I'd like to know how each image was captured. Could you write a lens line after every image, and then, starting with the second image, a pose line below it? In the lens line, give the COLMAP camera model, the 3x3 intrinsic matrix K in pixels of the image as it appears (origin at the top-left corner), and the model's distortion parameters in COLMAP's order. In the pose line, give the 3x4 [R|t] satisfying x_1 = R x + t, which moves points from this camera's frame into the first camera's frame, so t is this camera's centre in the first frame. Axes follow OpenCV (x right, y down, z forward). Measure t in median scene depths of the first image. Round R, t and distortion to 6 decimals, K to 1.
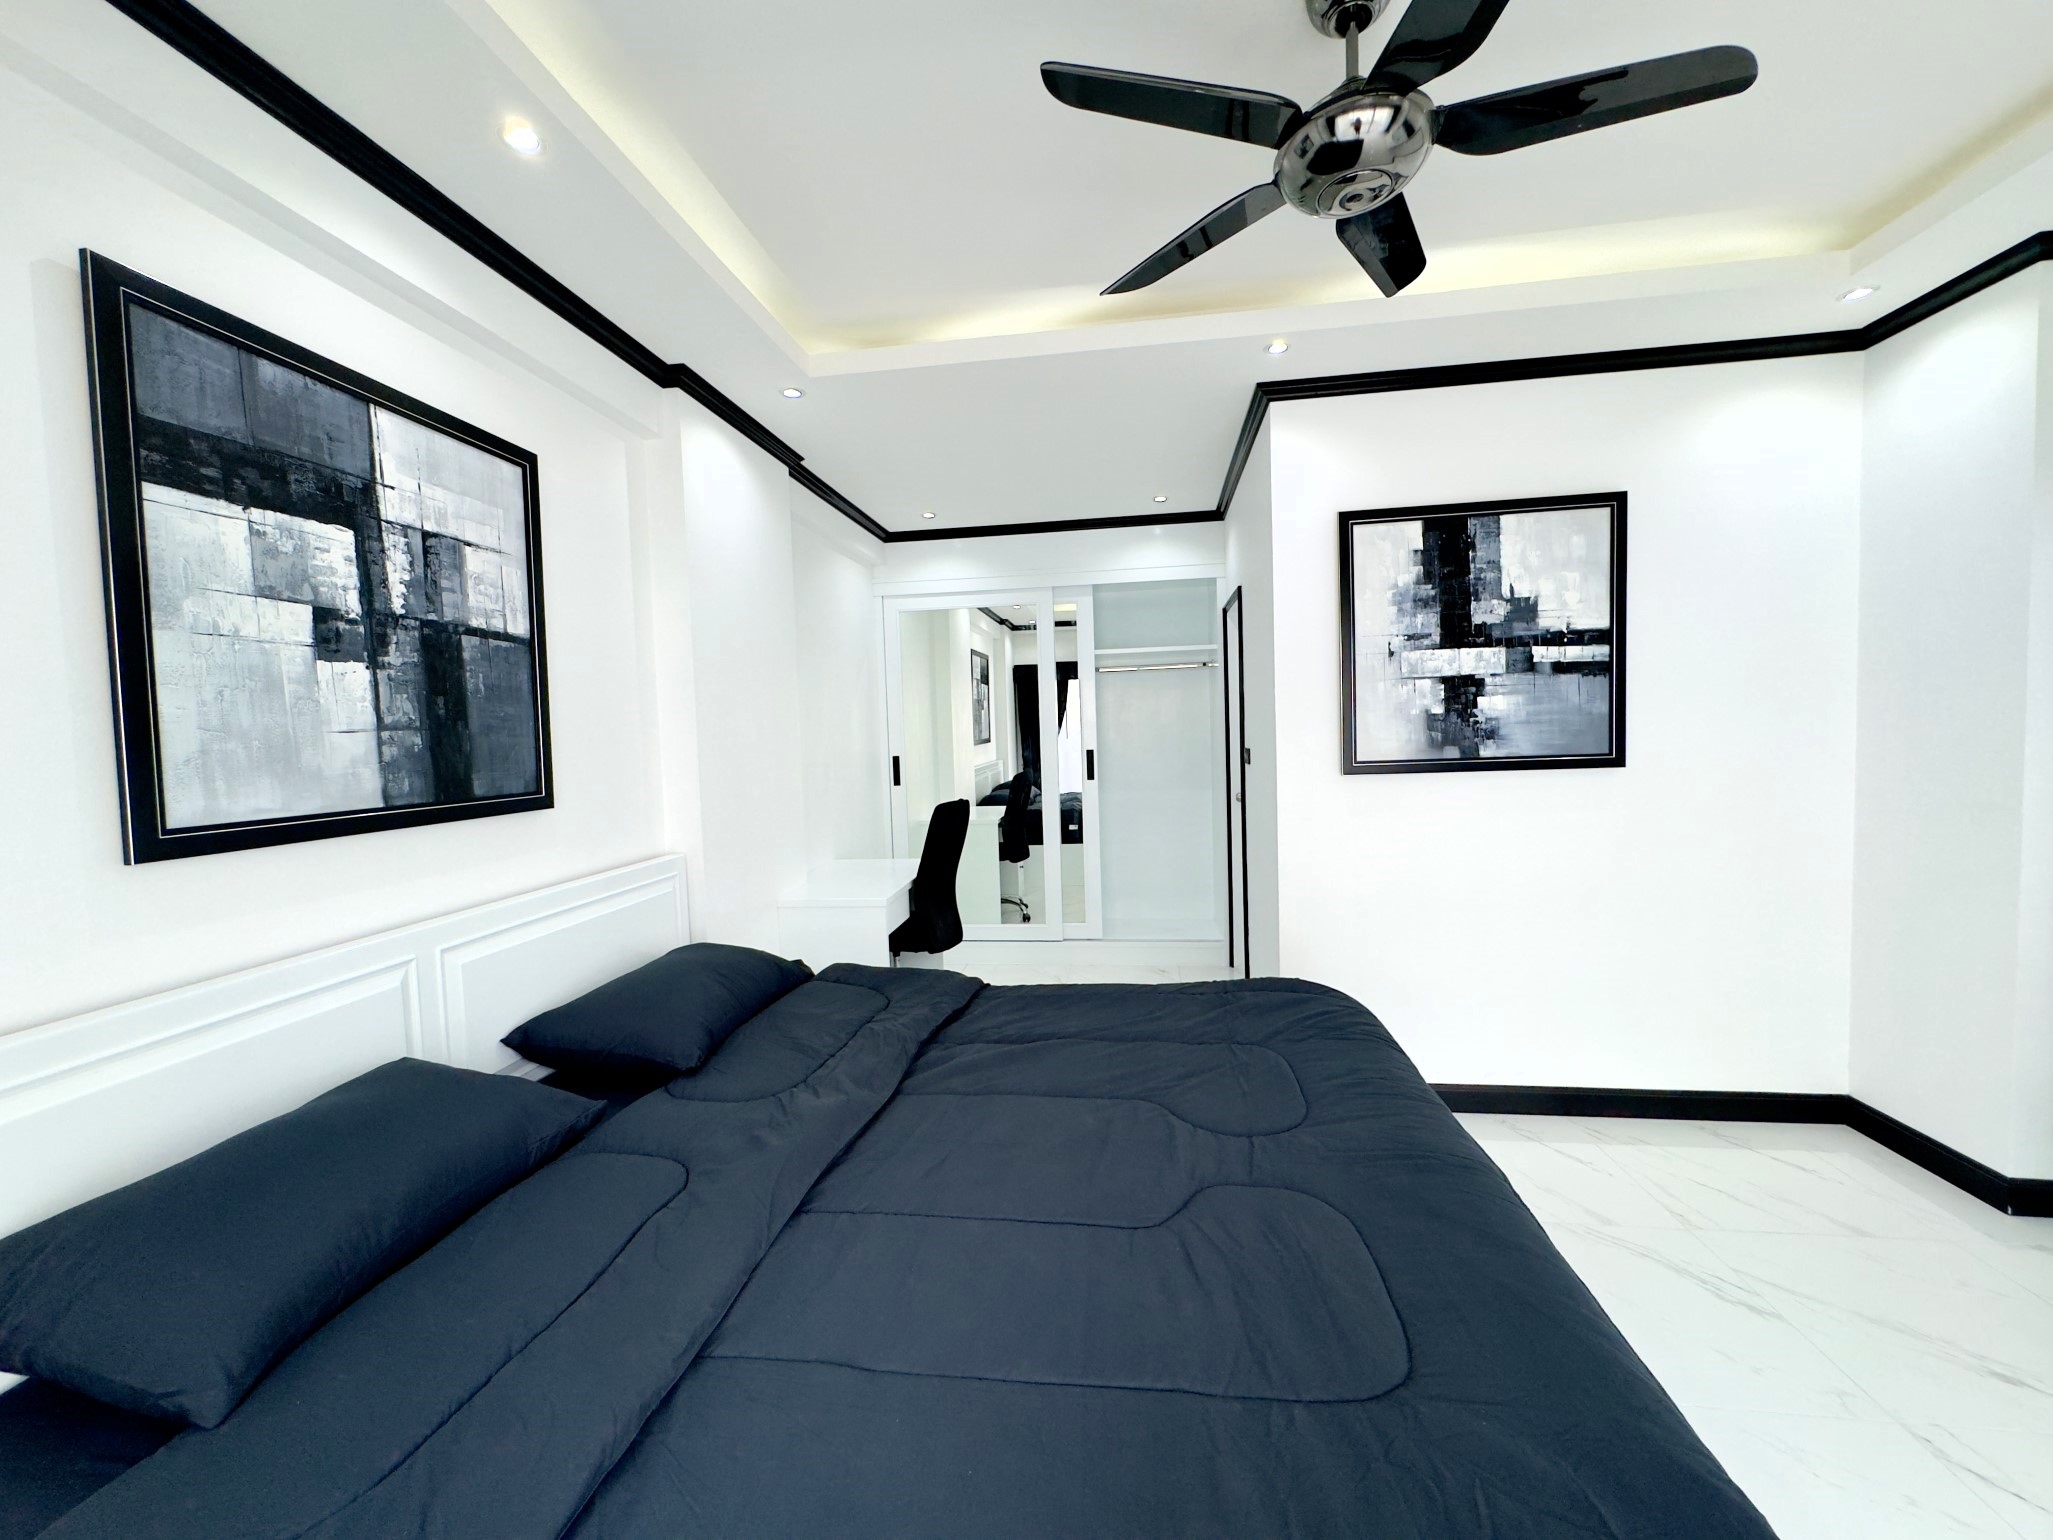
lens RADIAL K [[818.0, 0, 1028.4], [0, 818.0, 768.2], [0, 0, 1]] dist [-0.000678, -0.000321]
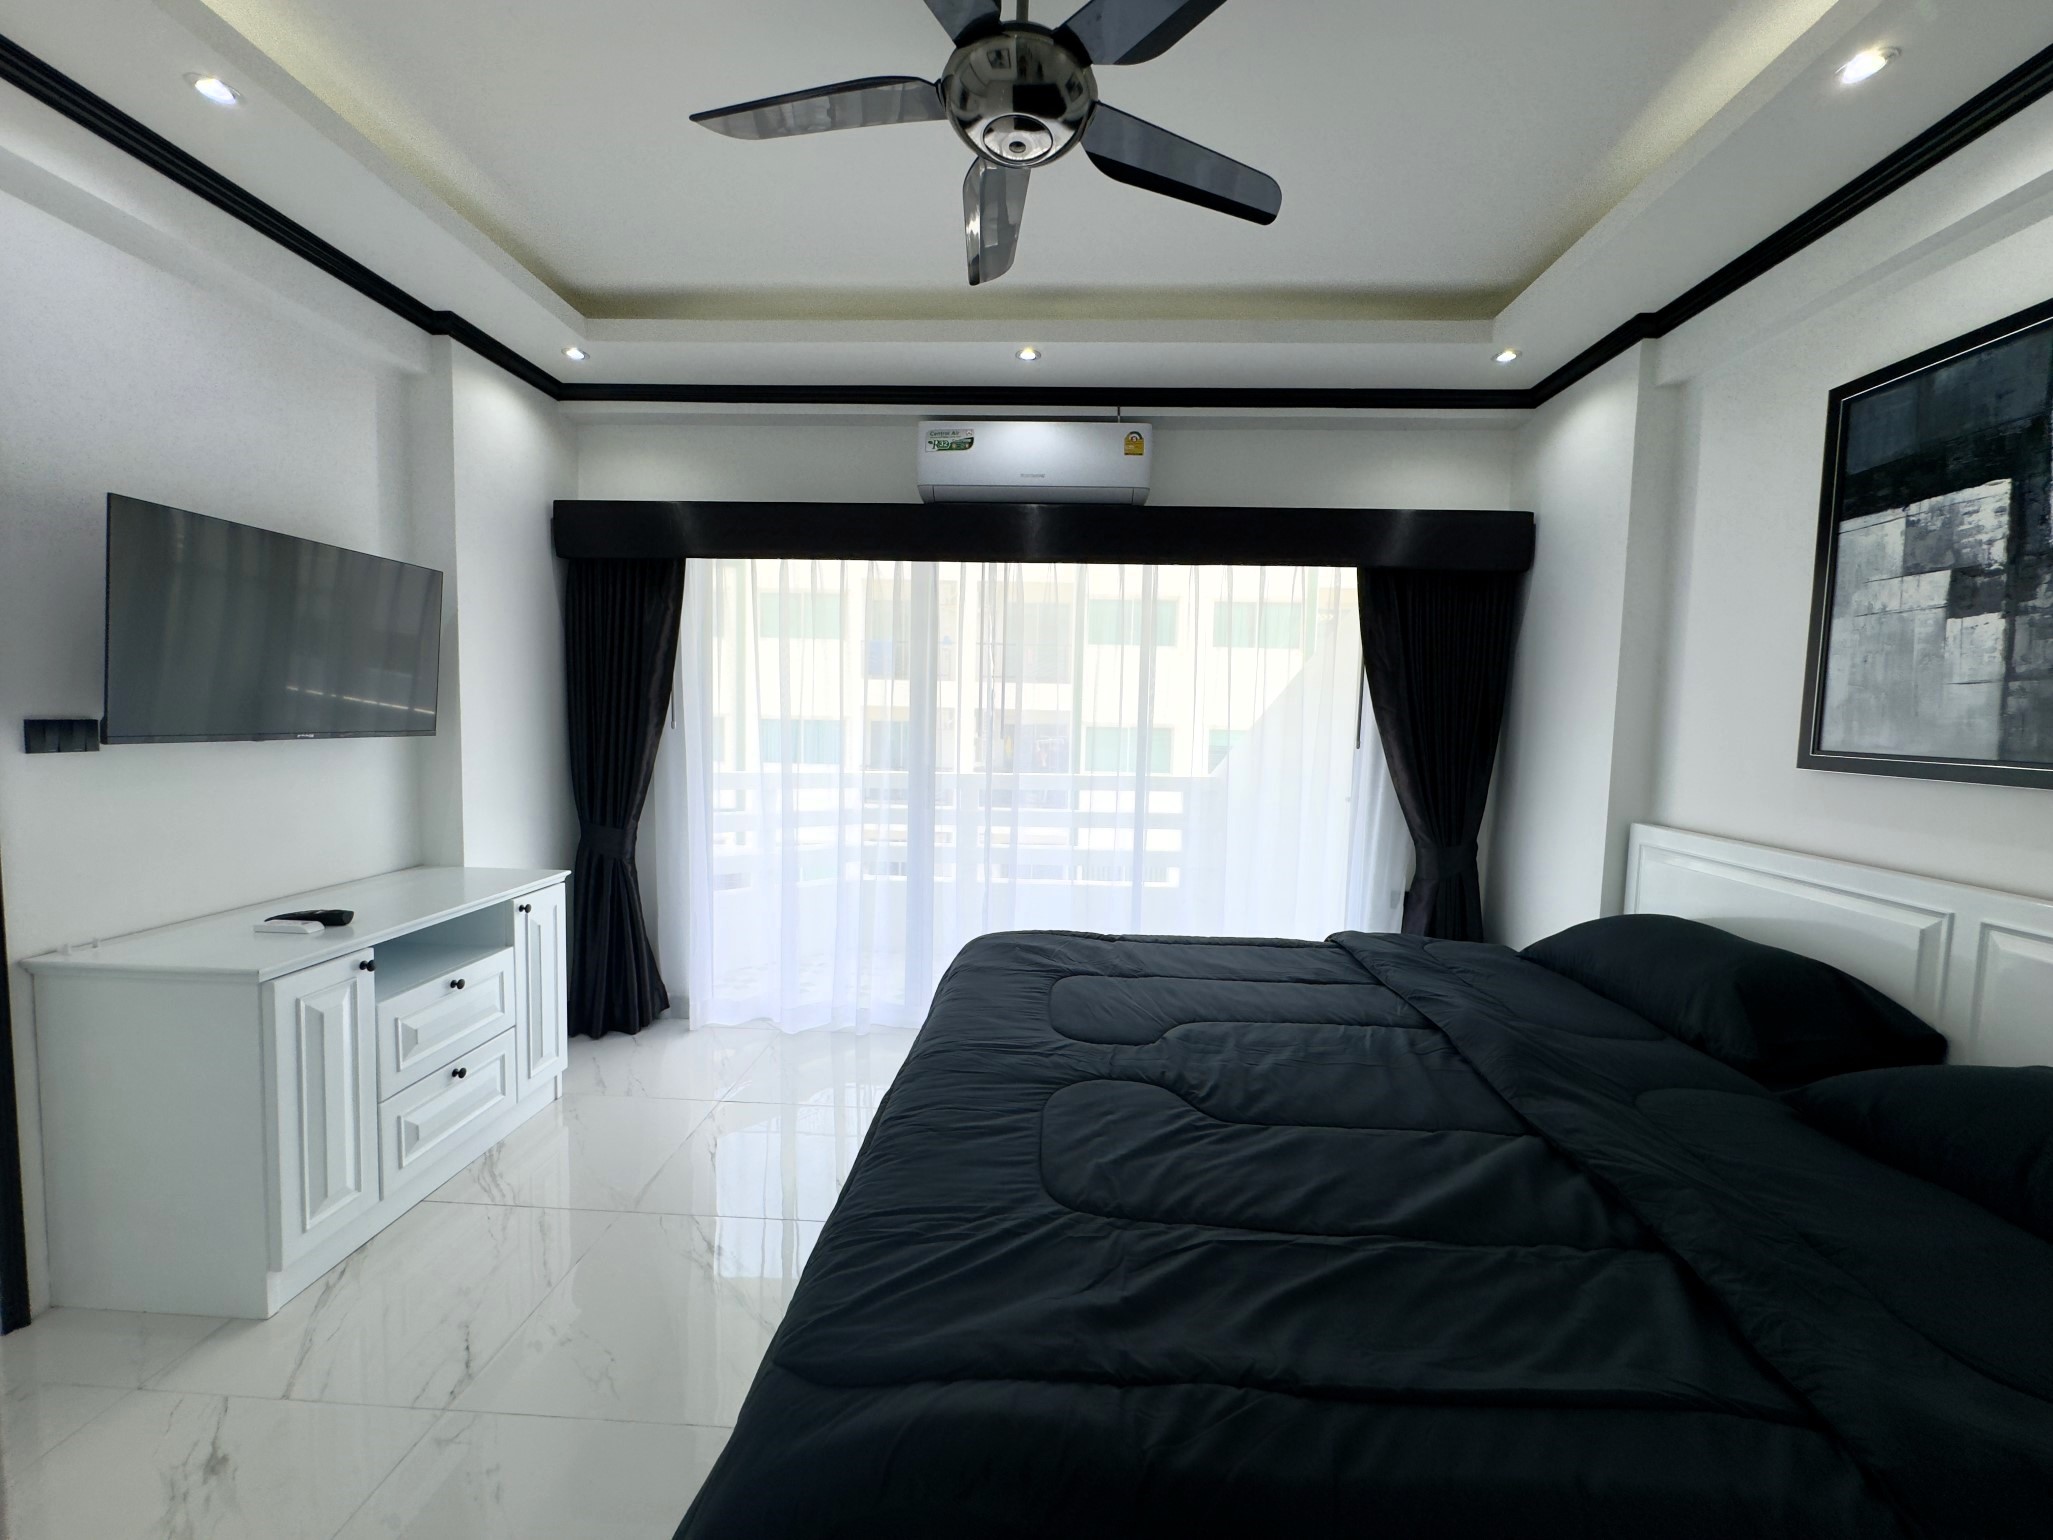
lens RADIAL K [[818.0, 0, 1032.7], [0, 818.0, 766.5], [0, 0, 1]] dist [-0.000678, -0.000321]
pose [[-0.995967, 0.023066, -0.086709, 0.401792], [0.012538, 0.992689, 0.120047, -0.070433], [0.088844, 0.118476, -0.988974, 1.727526]]
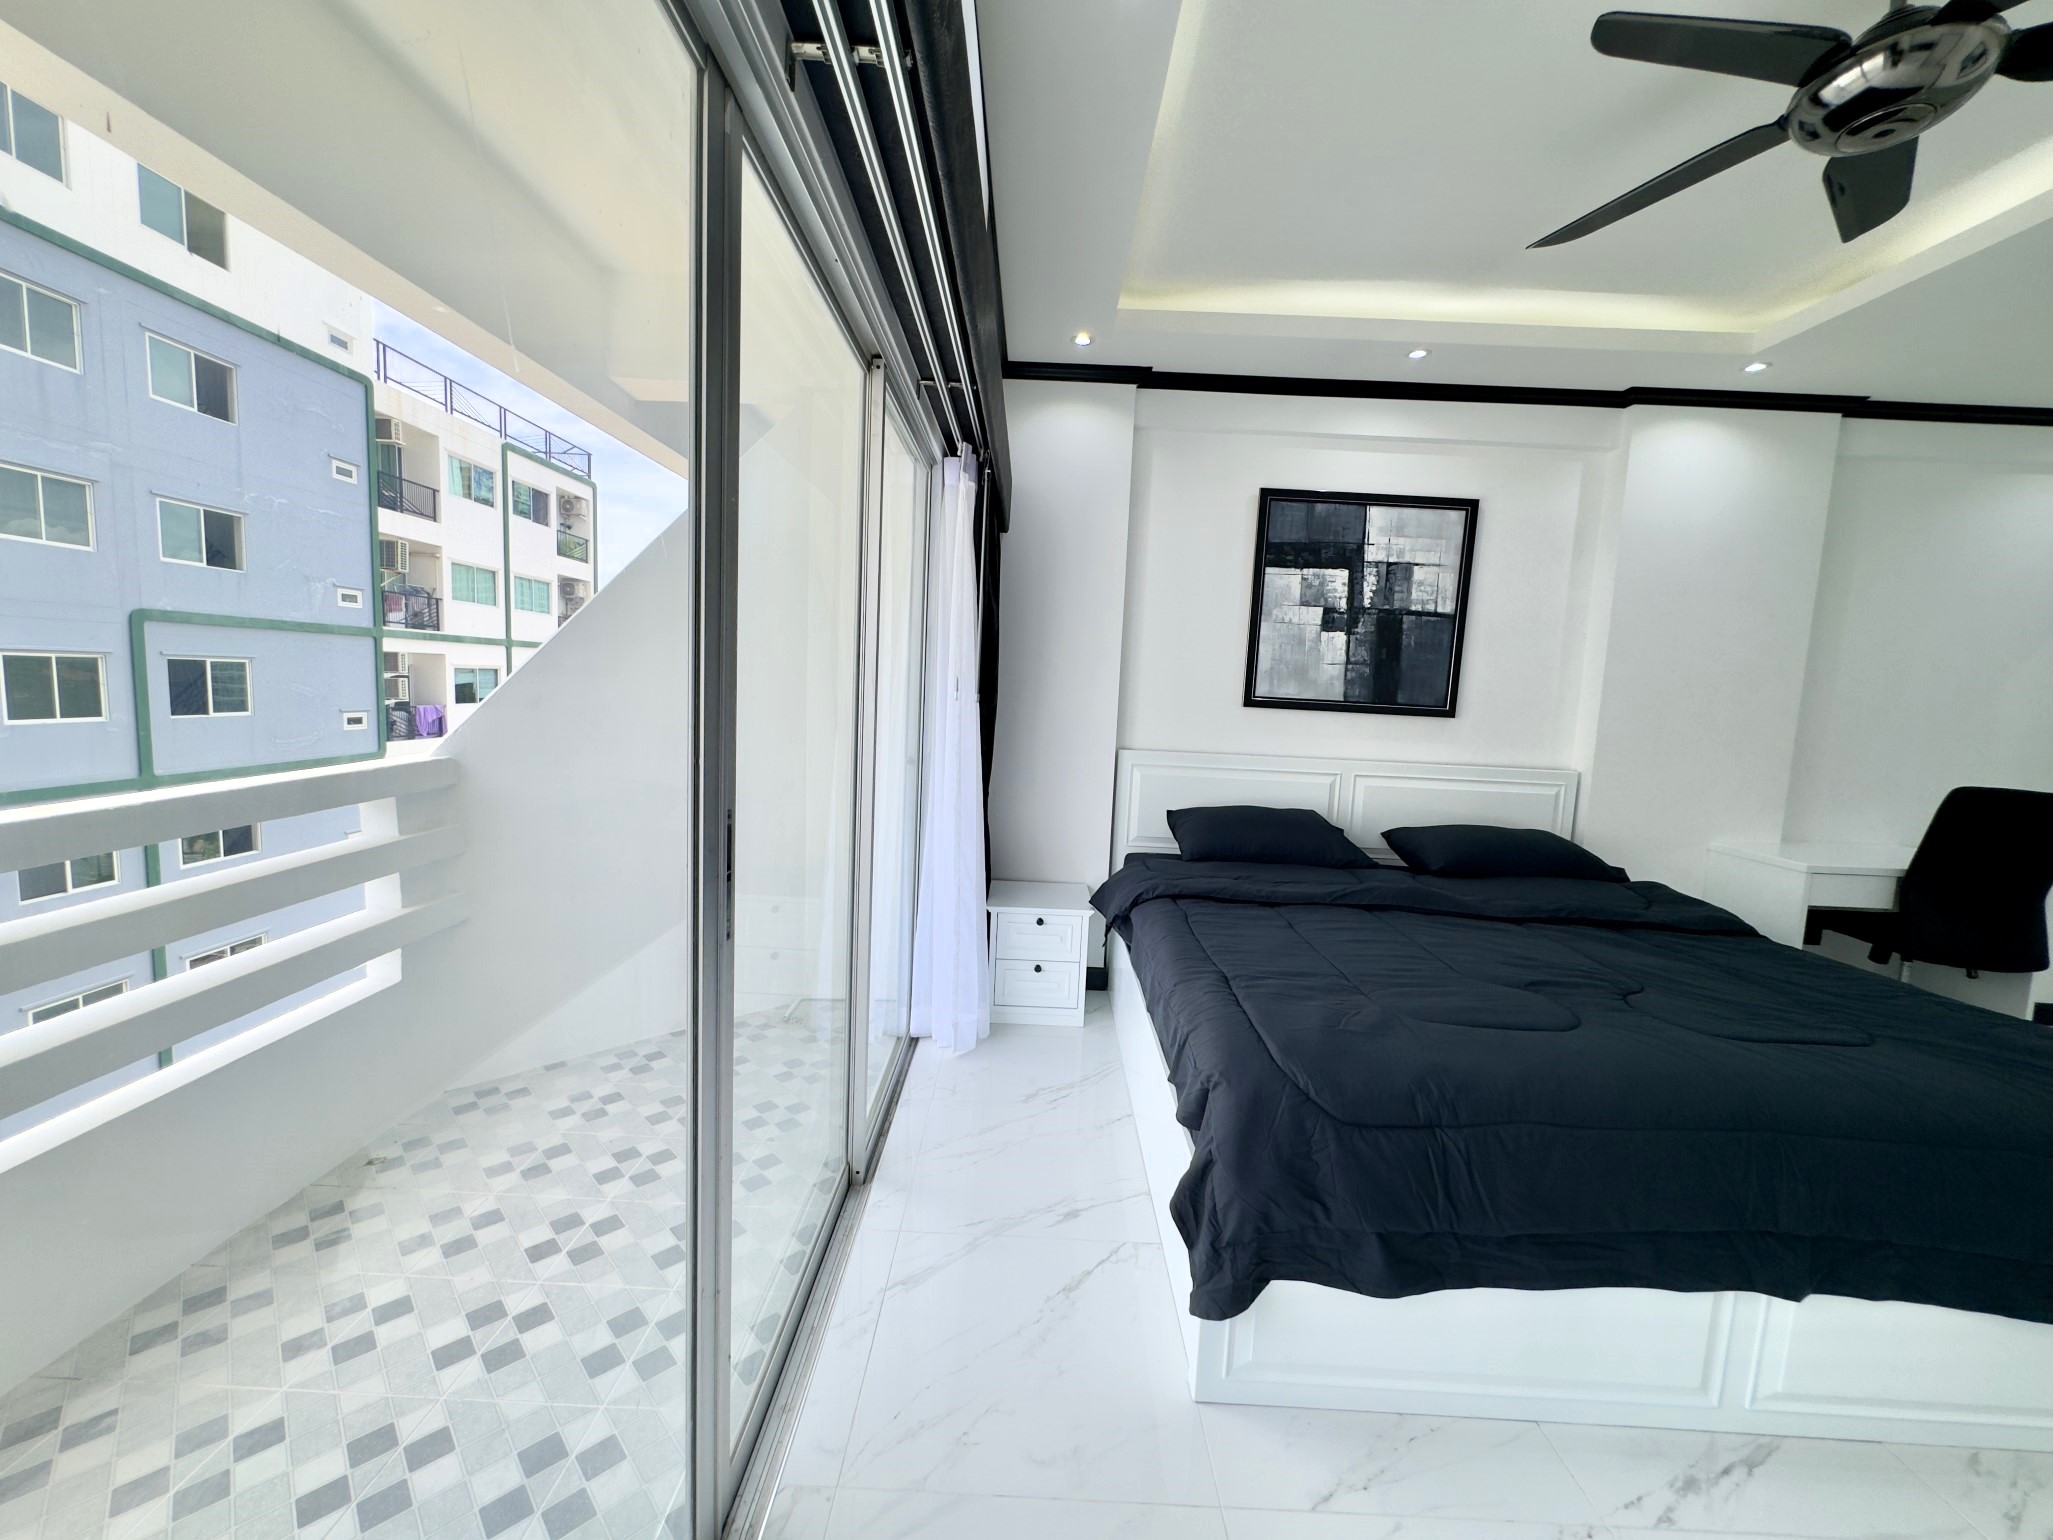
lens RADIAL K [[818.0, 0, 1026.2], [0, 818.0, 768.3], [0, 0, 1]] dist [-0.000678, -0.000321]
pose [[0.133750, 0.134829, -0.981800, 1.111358], [-0.097713, 0.987669, 0.122324, 0.038365], [0.986186, 0.079574, 0.145275, -0.090863]]
